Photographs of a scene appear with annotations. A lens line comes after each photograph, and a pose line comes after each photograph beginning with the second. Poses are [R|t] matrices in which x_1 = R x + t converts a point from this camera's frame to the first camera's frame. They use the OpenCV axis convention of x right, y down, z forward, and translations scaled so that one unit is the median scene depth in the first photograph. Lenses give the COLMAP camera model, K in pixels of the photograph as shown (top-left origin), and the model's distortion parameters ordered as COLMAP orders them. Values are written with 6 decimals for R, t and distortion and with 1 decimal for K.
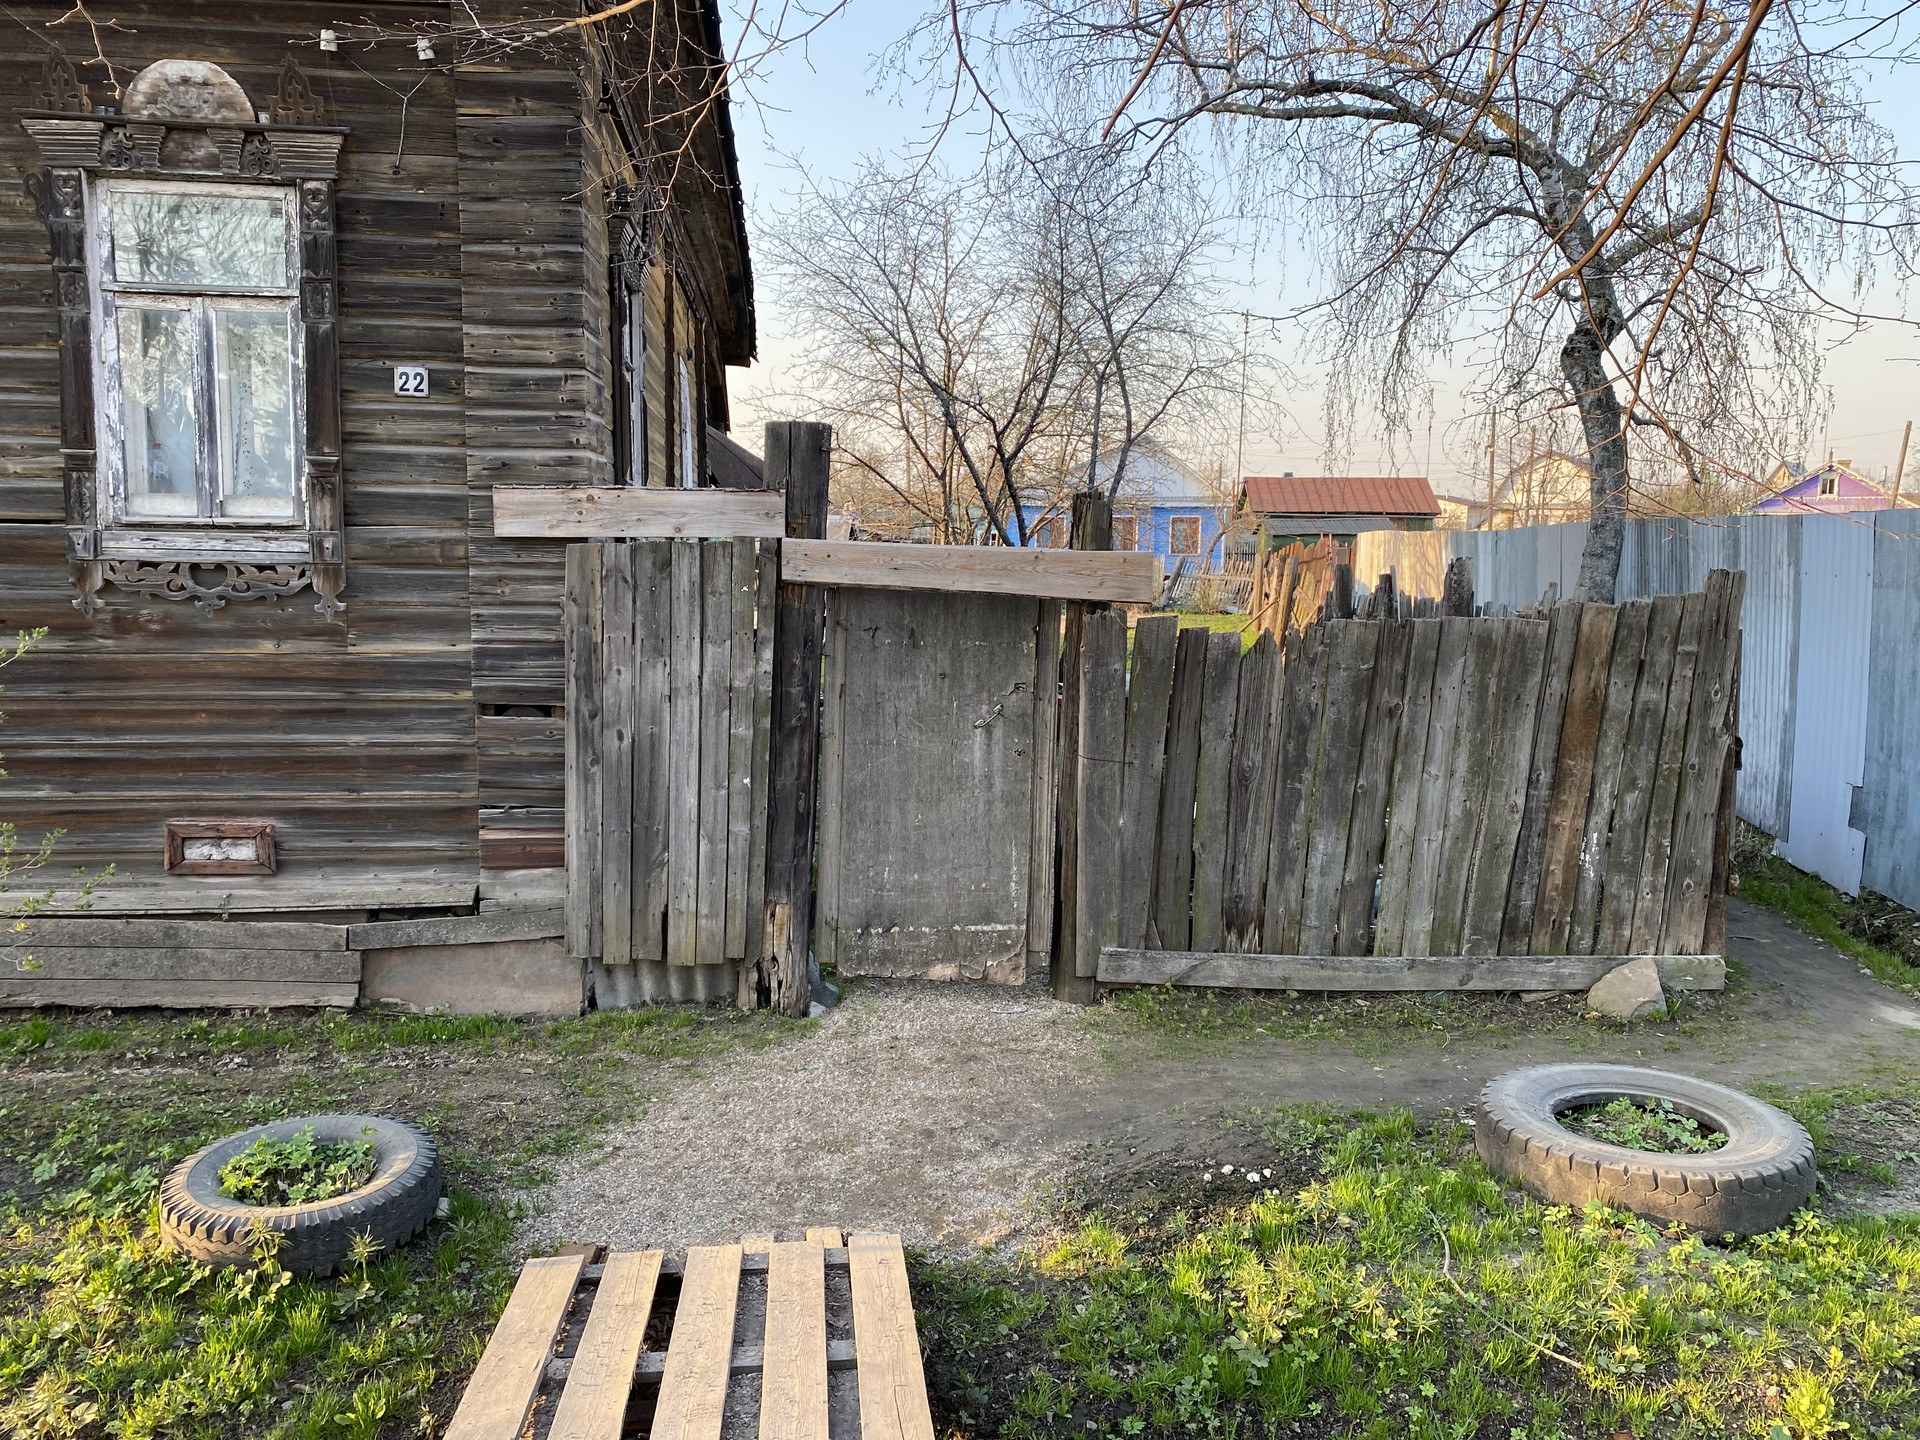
lens RADIAL K [[1465.6, 0, 956.2], [0, 1465.6, 703.0], [0, 0, 1]] dist [0.038324, -0.040719]
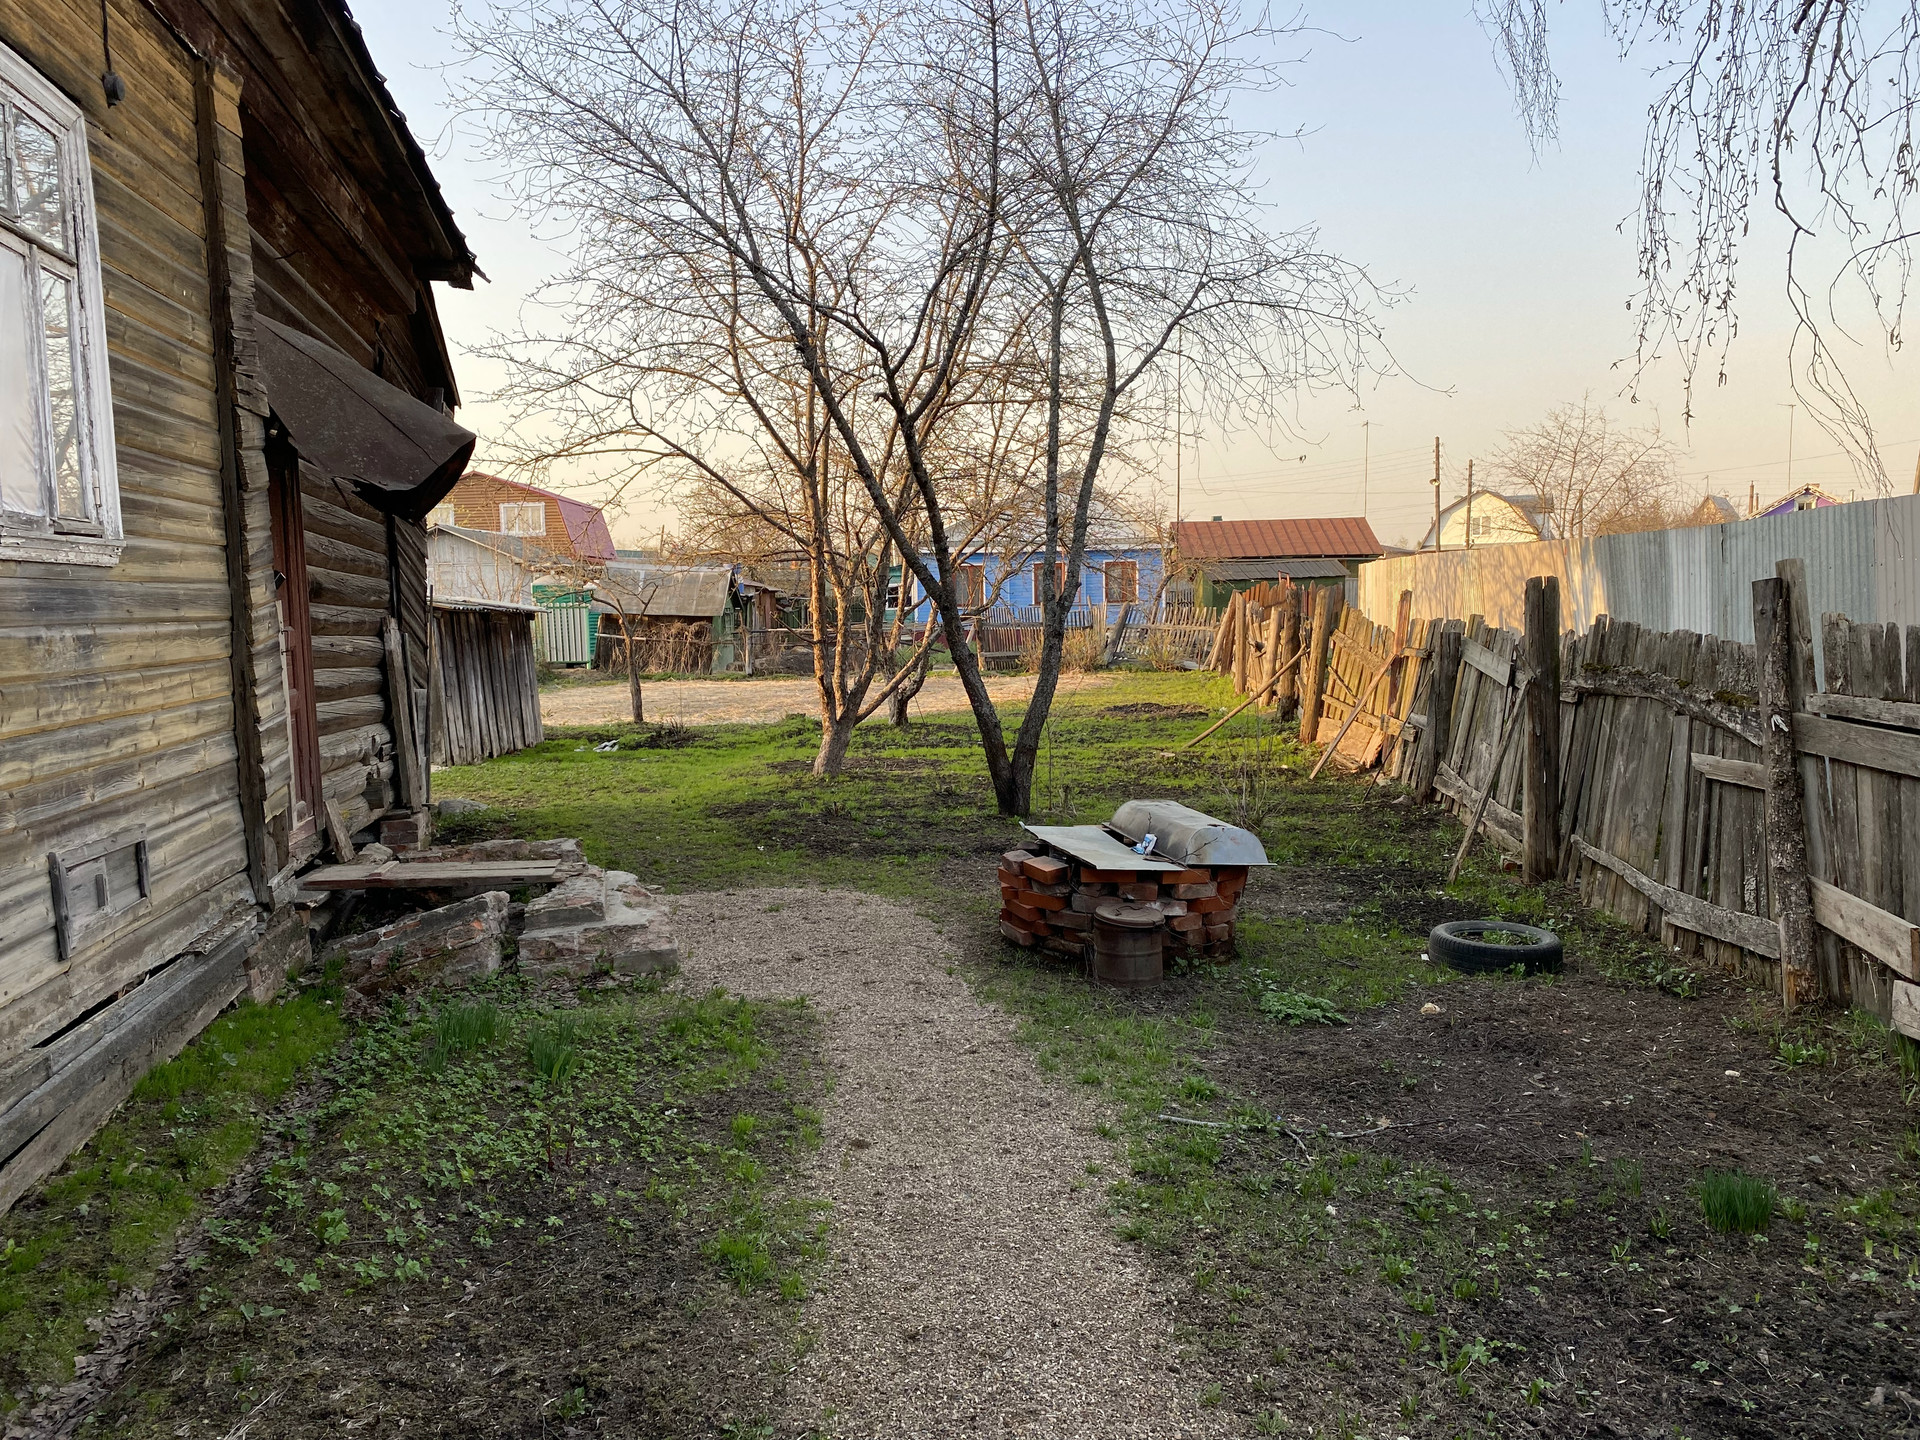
lens RADIAL K [[1465.6, 0, 979.8], [0, 1465.6, 722.6], [0, 0, 1]] dist [0.038324, -0.040719]
pose [[0.996684, -0.035720, 0.073109, 0.013810], [0.037795, 0.998915, -0.027210, -0.027508], [-0.072057, 0.029883, 0.996953, 0.382279]]
